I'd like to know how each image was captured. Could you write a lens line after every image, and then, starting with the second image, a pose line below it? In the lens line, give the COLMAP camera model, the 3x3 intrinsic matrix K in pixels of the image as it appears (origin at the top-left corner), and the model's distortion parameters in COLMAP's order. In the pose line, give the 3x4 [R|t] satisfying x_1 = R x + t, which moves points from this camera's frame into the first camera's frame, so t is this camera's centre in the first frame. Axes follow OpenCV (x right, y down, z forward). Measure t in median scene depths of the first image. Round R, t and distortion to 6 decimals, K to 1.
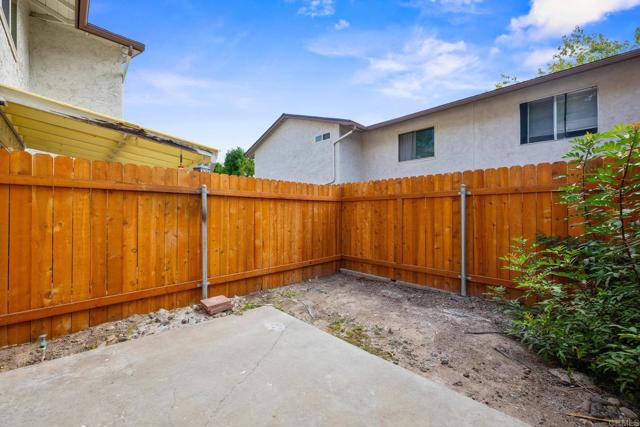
lens RADIAL K [[254.6, 0, 320.4], [0, 254.6, 210.1], [0, 0, 1]] dist [-0.001898, 0.000012]
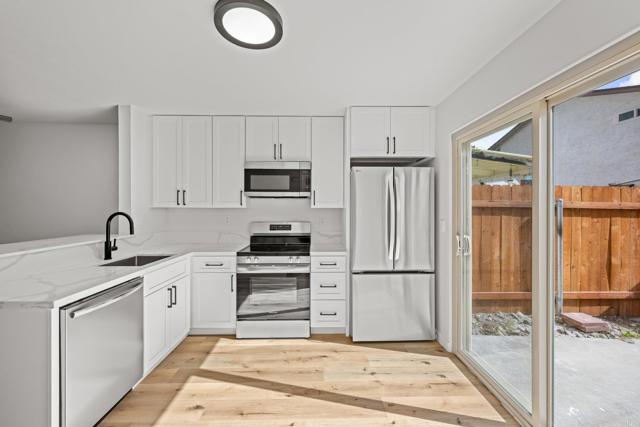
lens RADIAL K [[254.6, 0, 320.4], [0, 254.6, 210.1], [0, 0, 1]] dist [-0.001898, 0.000012]
pose [[0.732881, 0.005182, -0.680337, -0.480248], [0.001961, 0.999951, 0.009729, -0.067619], [0.680354, -0.008464, 0.732834, -0.385961]]
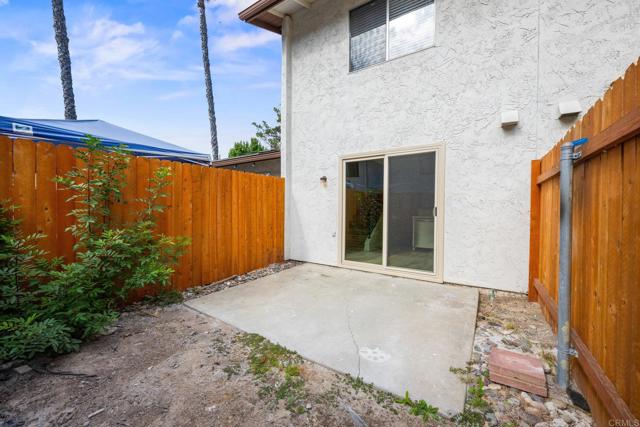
lens RADIAL K [[254.6, 0, 320.4], [0, 254.6, 210.1], [0, 0, 1]] dist [-0.001898, 0.000012]
pose [[-0.978871, -0.002067, -0.204469, 0.108639], [-0.000294, 0.999962, -0.008699, 0.036228], [0.204480, -0.008455, -0.978834, 1.427300]]
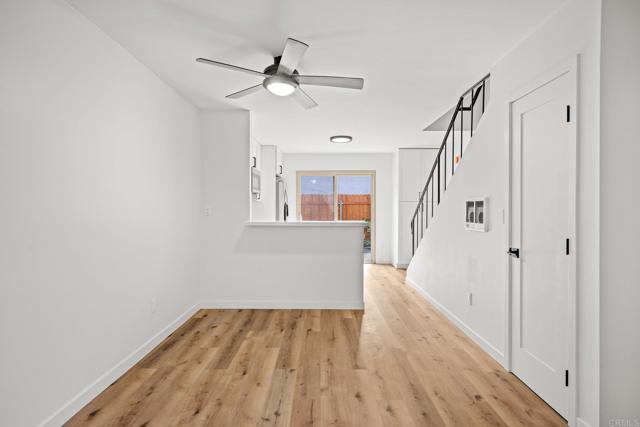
lens RADIAL K [[340.6, 0, 315.6], [0, 340.6, 210.2], [0, 0, 1]] dist [0.000556, -0.000141]
pose [[0.703871, -0.005445, 0.710307, -2.021536], [-0.005465, 0.999900, 0.013080, -0.043056], [-0.710306, -0.013088, 0.703771, -1.198668]]
